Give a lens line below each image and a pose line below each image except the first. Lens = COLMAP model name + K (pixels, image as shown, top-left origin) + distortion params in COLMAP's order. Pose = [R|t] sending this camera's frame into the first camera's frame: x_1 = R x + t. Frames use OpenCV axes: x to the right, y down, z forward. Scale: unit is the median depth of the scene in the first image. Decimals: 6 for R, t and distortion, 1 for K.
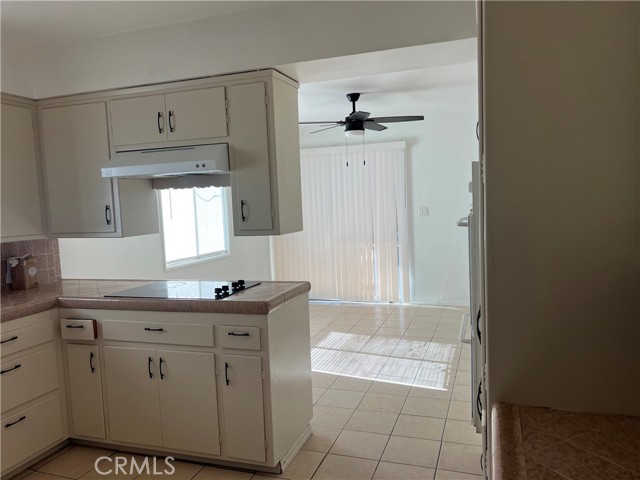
lens RADIAL K [[484.8, 0, 320.3], [0, 484.8, 239.4], [0, 0, 1]] dist [0.061162, -0.071035]
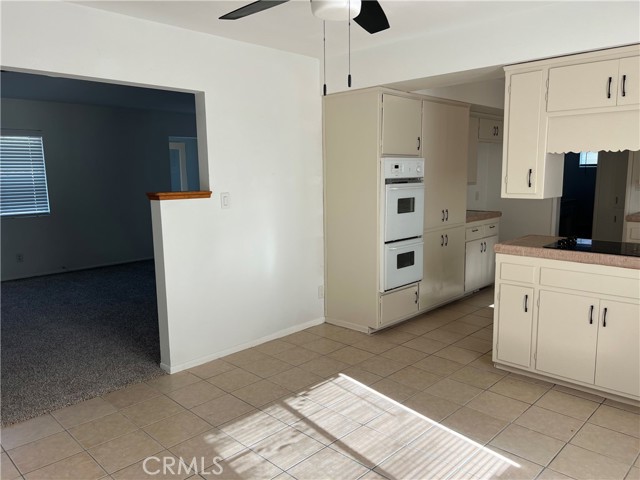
lens RADIAL K [[484.8, 0, 319.6], [0, 484.8, 241.0], [0, 0, 1]] dist [0.061162, -0.071035]
pose [[-0.903798, -0.006537, 0.427908, -0.137818], [0.084832, 0.977306, 0.194104, -0.168355], [-0.419466, 0.211731, -0.882733, 2.129525]]
